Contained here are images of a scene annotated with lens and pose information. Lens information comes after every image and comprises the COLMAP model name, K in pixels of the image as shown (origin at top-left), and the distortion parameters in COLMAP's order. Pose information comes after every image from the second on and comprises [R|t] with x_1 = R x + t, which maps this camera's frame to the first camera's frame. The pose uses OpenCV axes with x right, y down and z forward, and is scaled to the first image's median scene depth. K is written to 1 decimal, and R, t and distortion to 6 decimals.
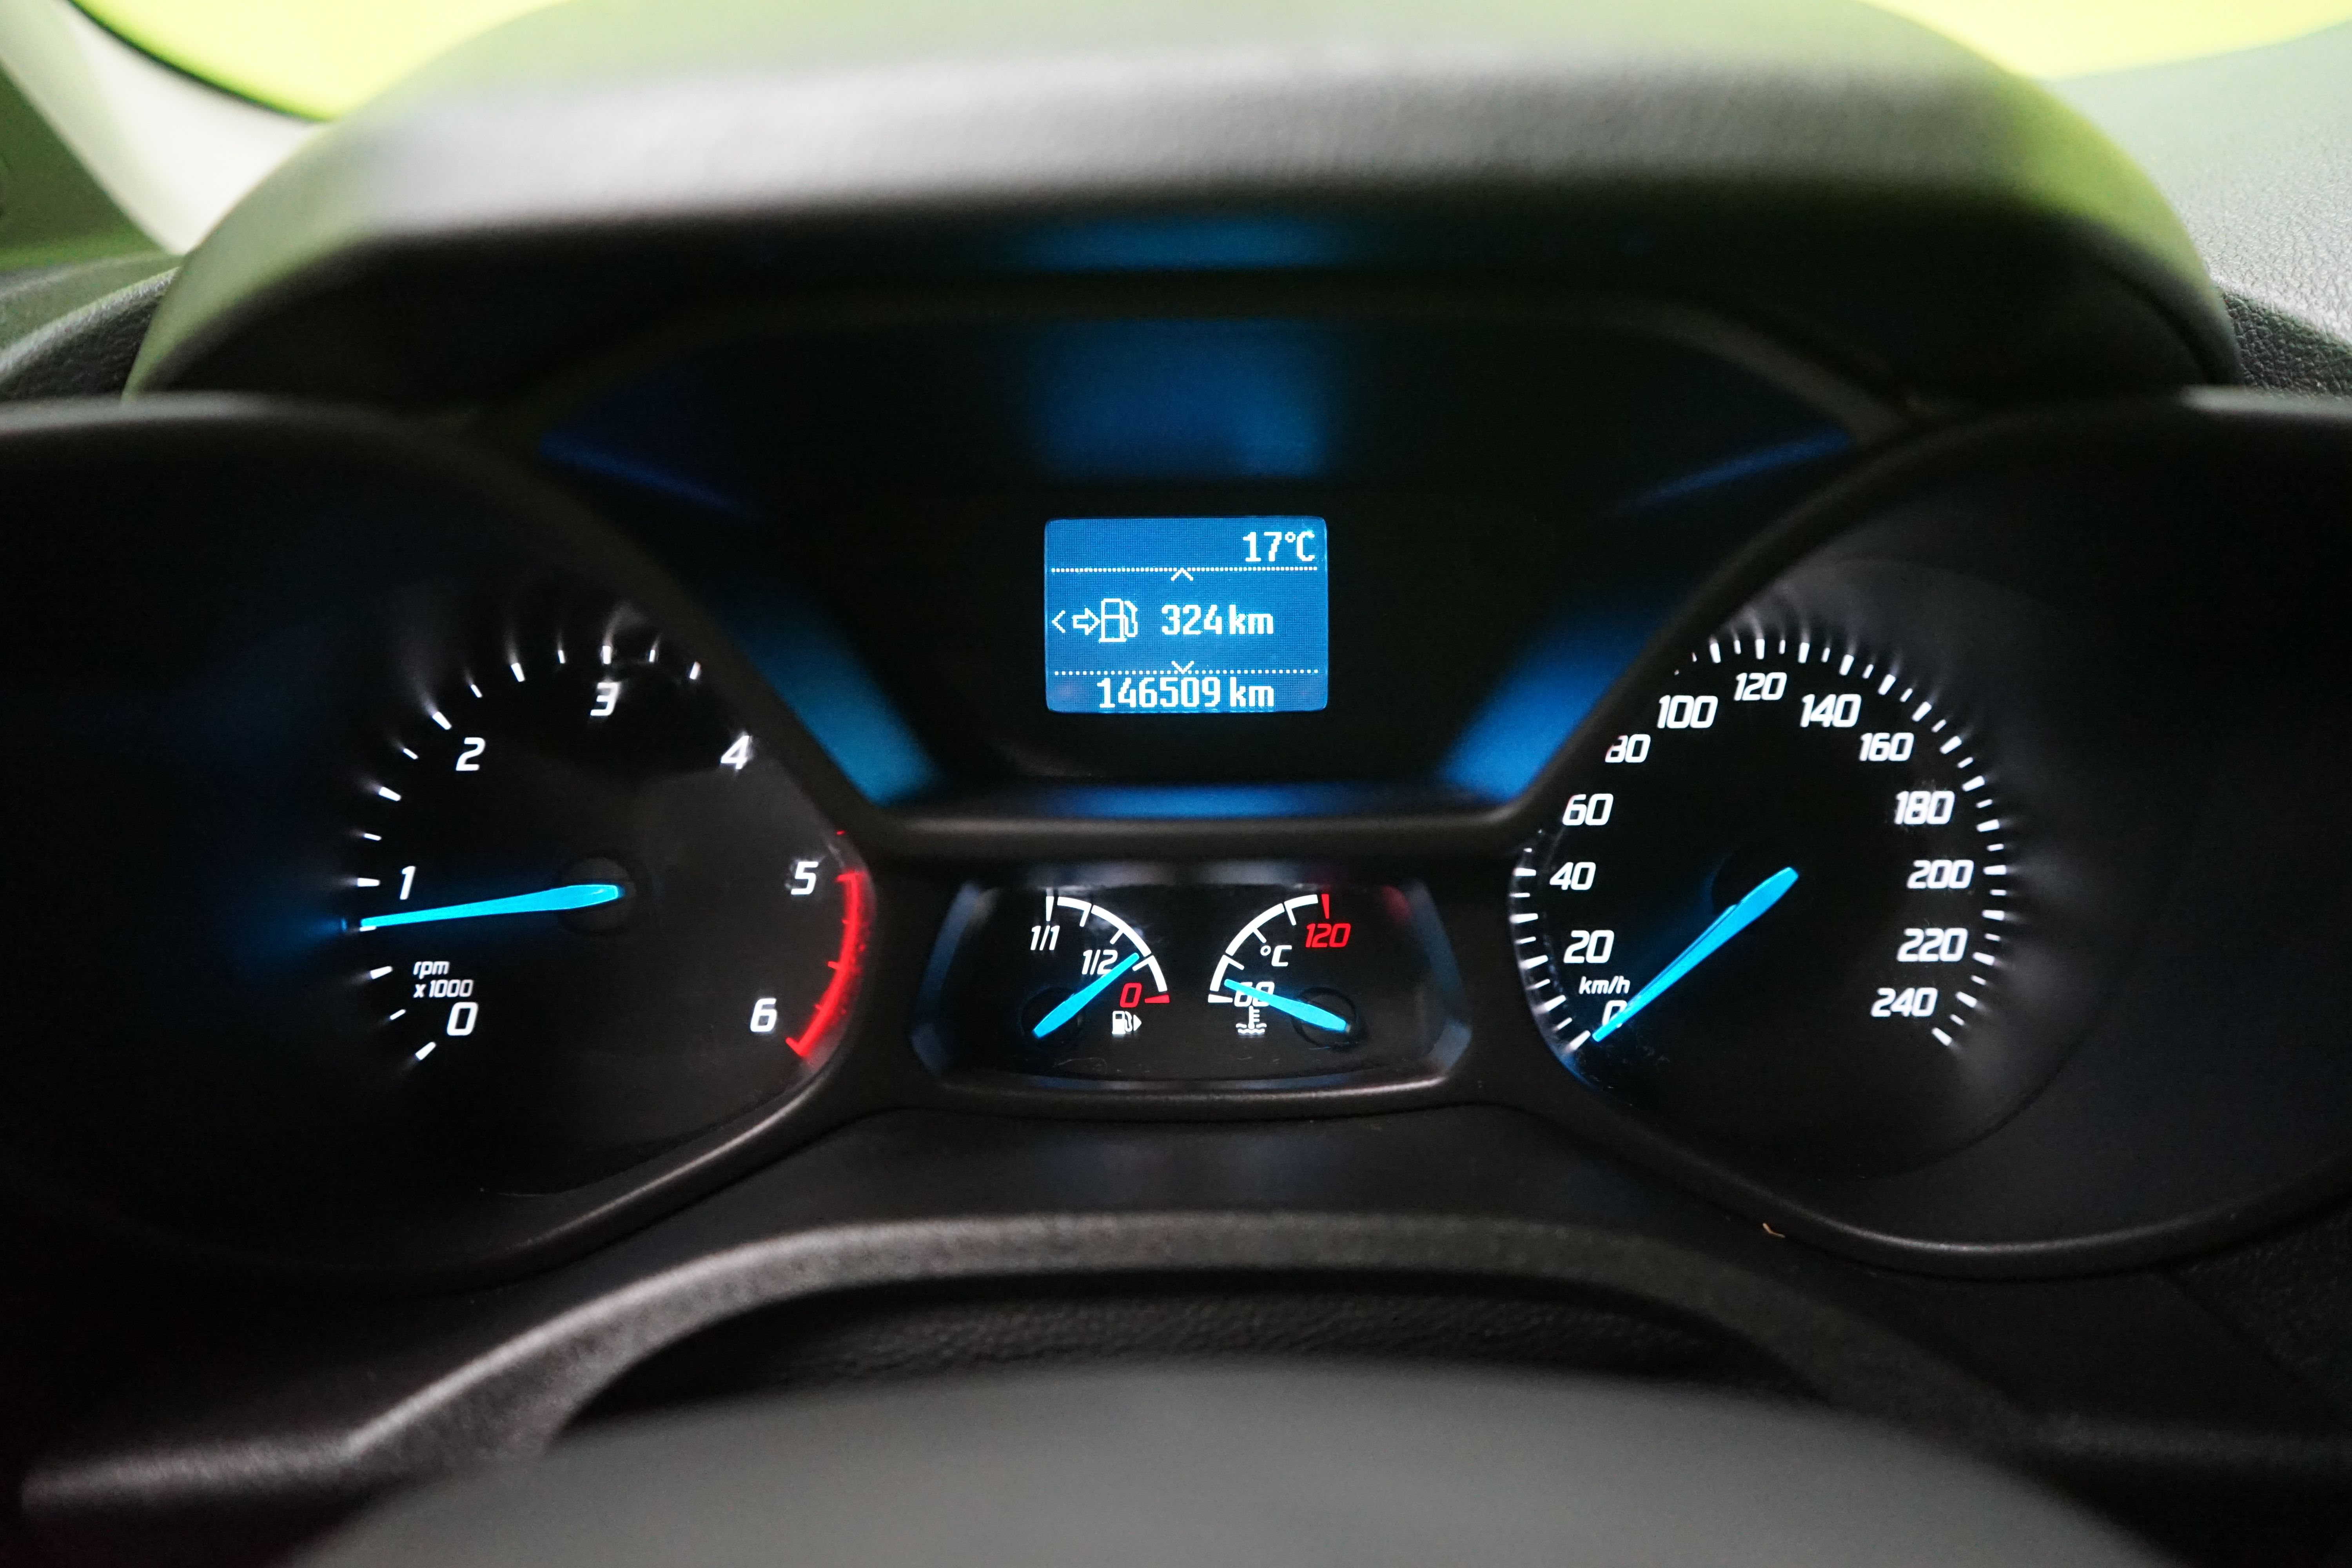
lens RADIAL K [[1880.1, 0, 1175.8], [0, 1880.1, 777.3], [0, 0, 1]] dist [0.011291, 0.001091]
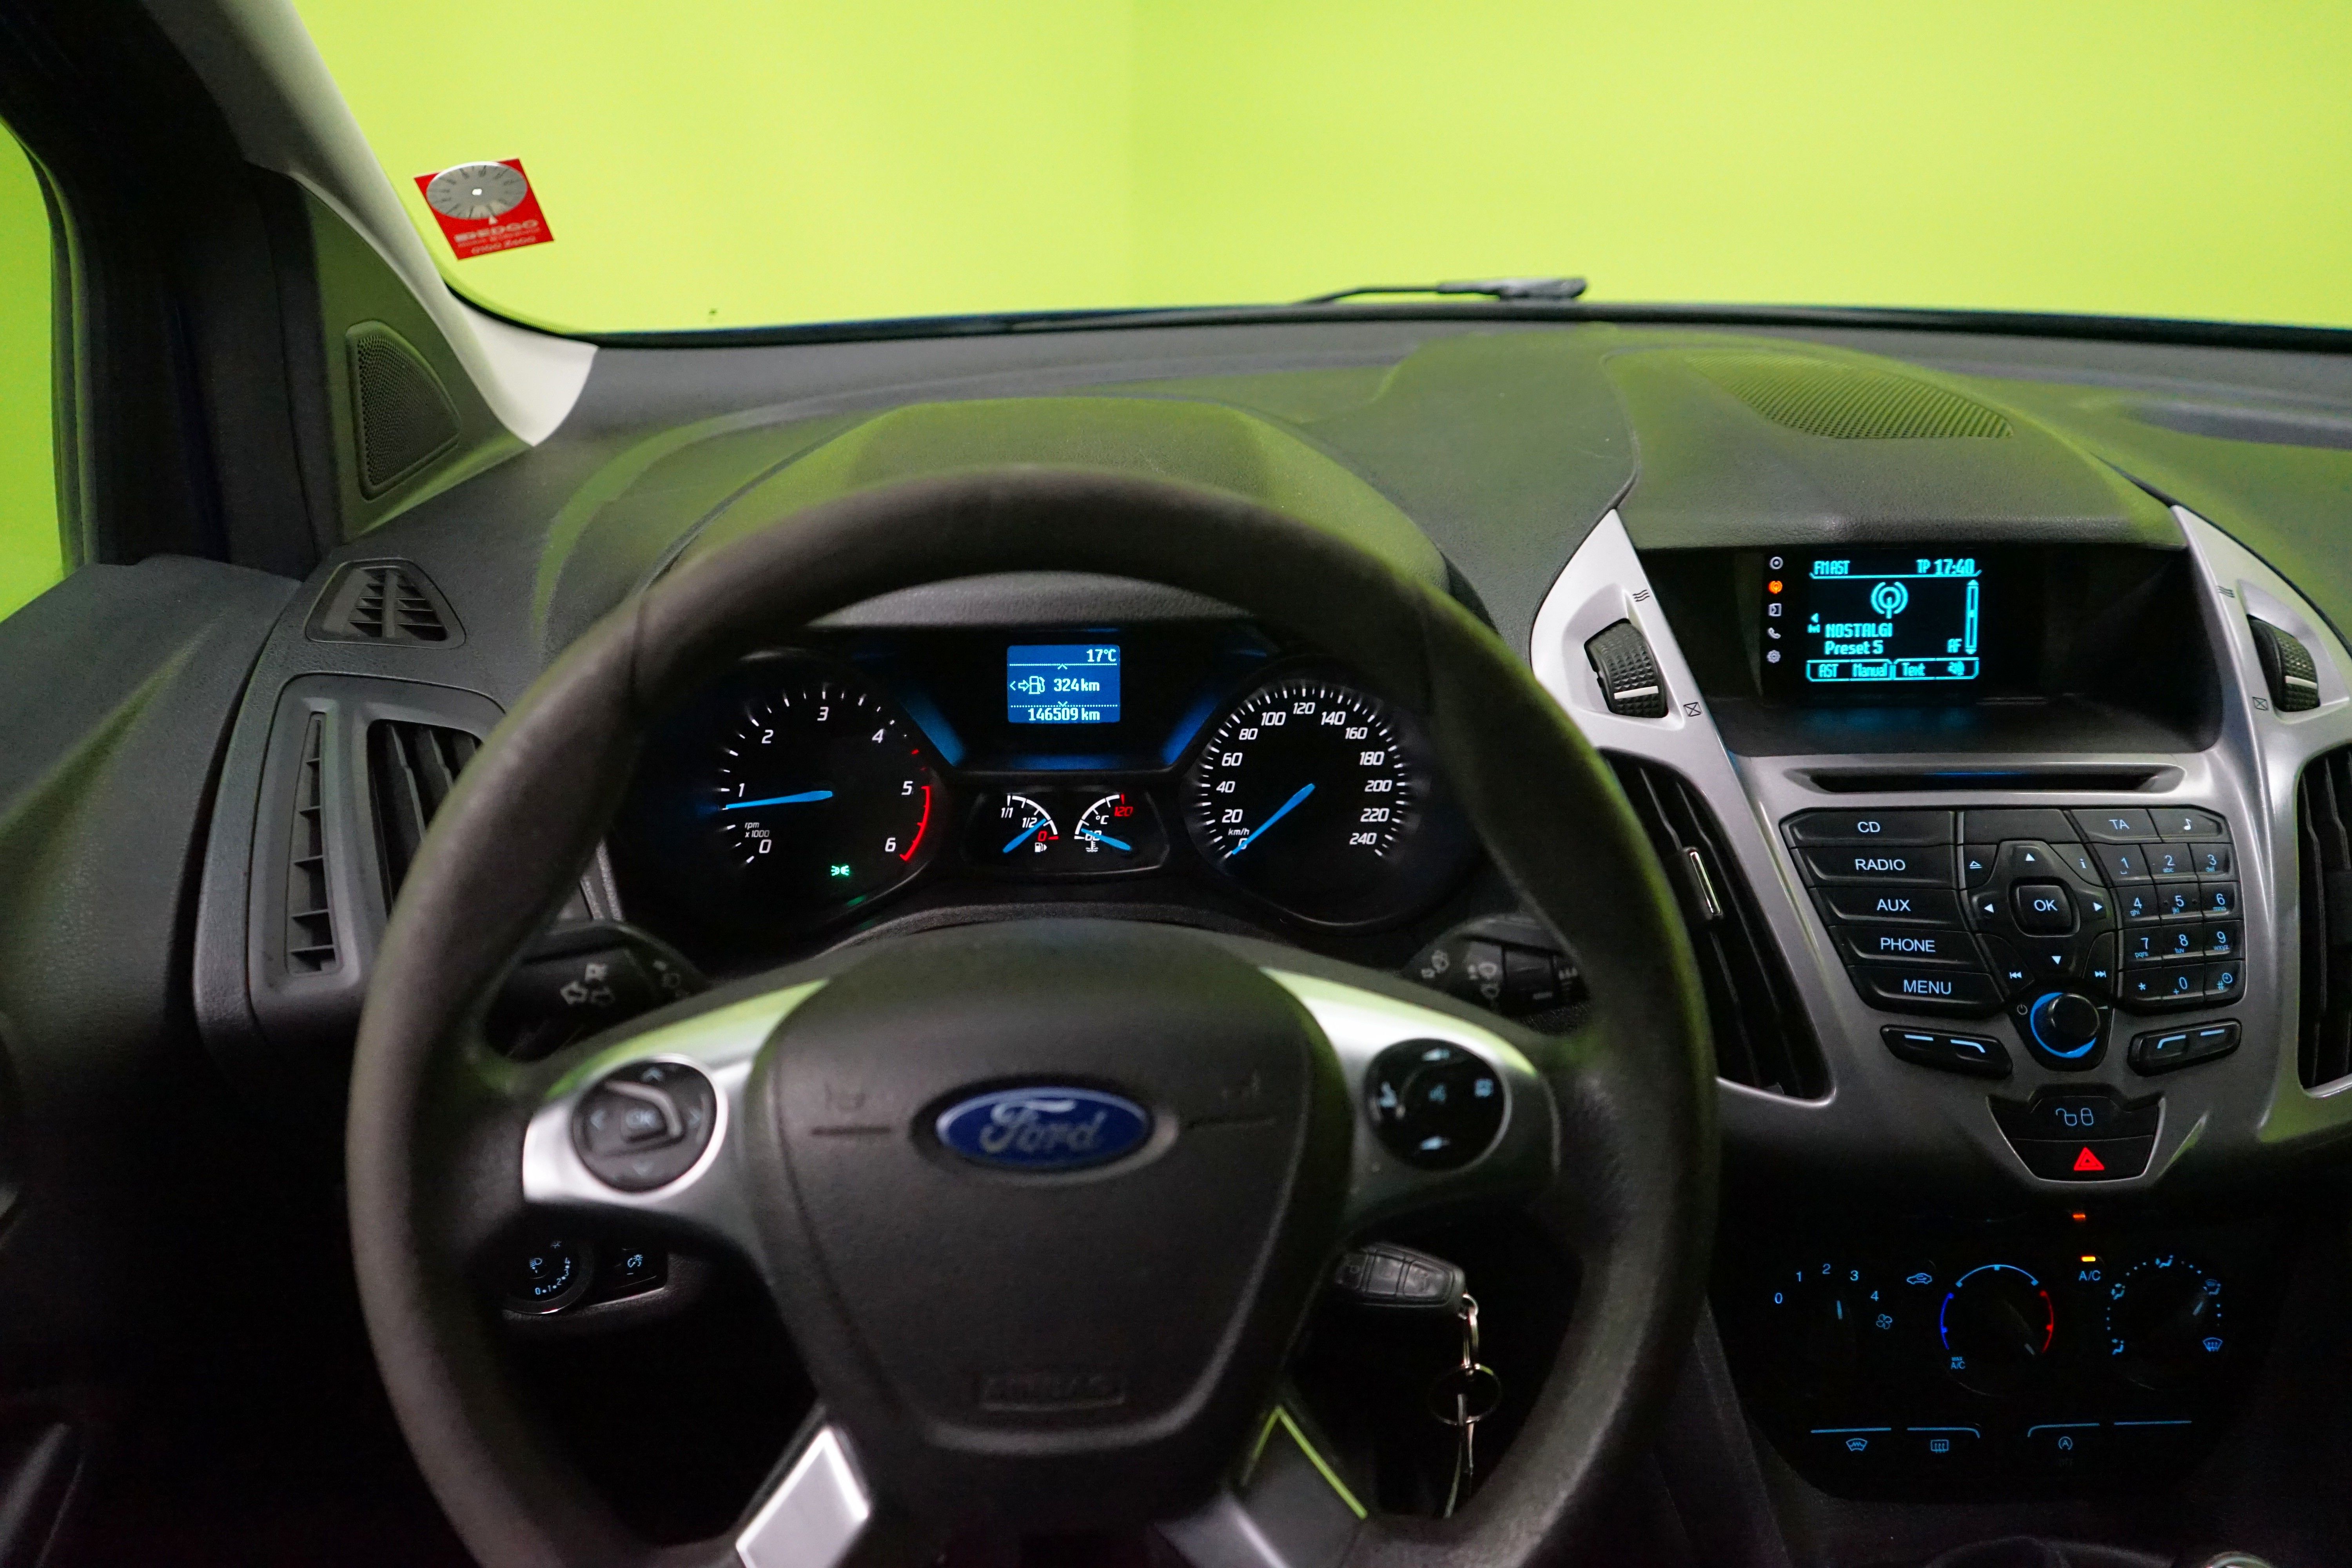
lens RADIAL K [[1880.1, 0, 1182.5], [0, 1880.1, 787.1], [0, 0, 1]] dist [0.011291, 0.001091]
pose [[0.999174, -0.000878, 0.040615, 0.057925], [-0.001832, 0.997776, 0.066629, -0.109208], [-0.040583, -0.066648, 0.996951, -1.422041]]
